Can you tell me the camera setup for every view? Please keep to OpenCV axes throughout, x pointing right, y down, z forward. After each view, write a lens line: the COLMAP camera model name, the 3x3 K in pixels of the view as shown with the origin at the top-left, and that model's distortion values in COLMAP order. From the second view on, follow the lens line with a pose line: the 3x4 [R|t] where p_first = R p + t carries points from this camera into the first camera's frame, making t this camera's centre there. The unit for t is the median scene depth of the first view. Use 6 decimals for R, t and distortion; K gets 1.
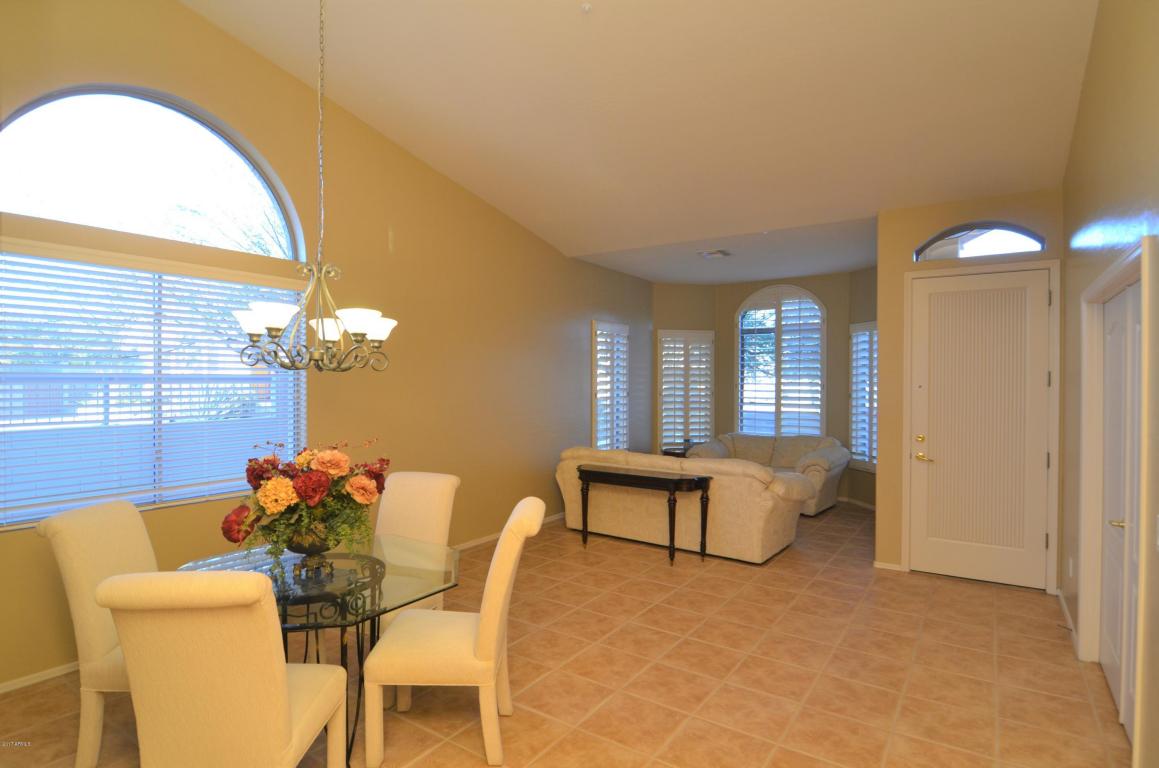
lens RADIAL K [[602.9, 0, 576.4], [0, 602.9, 384.7], [0, 0, 1]] dist [-0.000083, -0.013502]
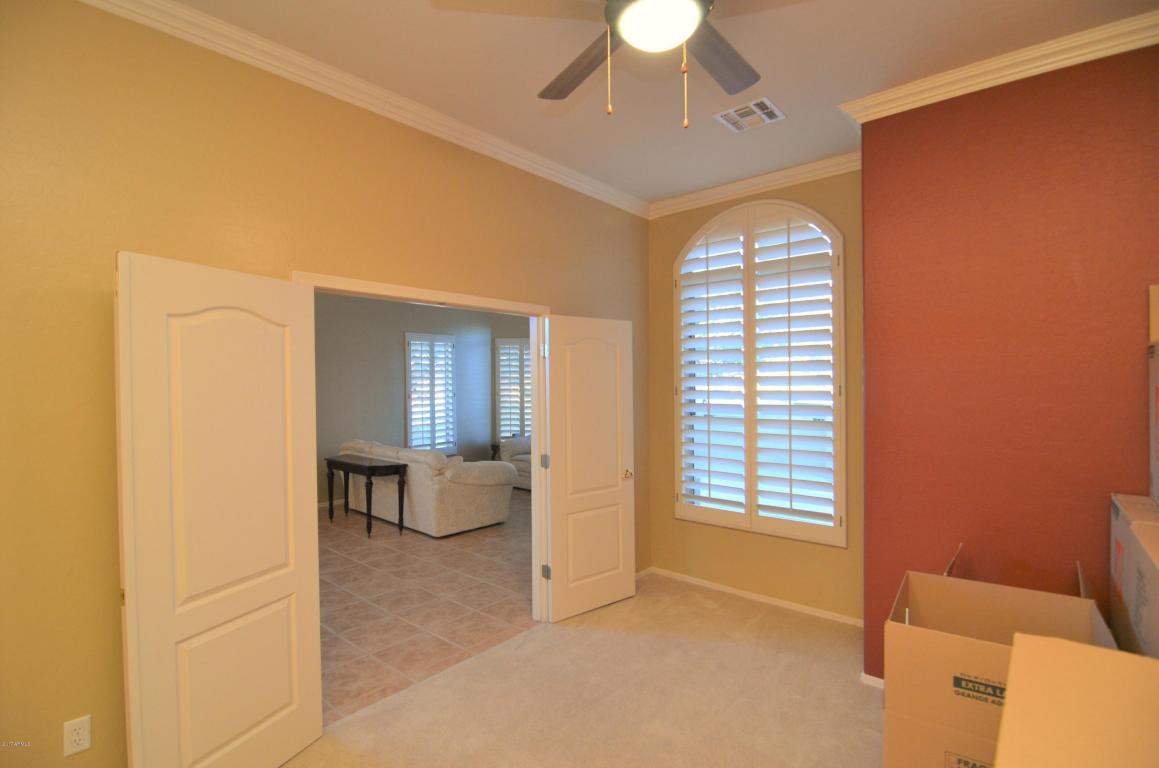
lens RADIAL K [[553.6, 0, 579.5], [0, 553.6, 384.0], [0, 0, 1]] dist [-0.000822, -0.000075]
pose [[0.993107, -0.013561, -0.116424, 0.719504], [0.013522, 0.999908, -0.001125, -0.000613], [0.116428, -0.000457, 0.993199, -0.053737]]
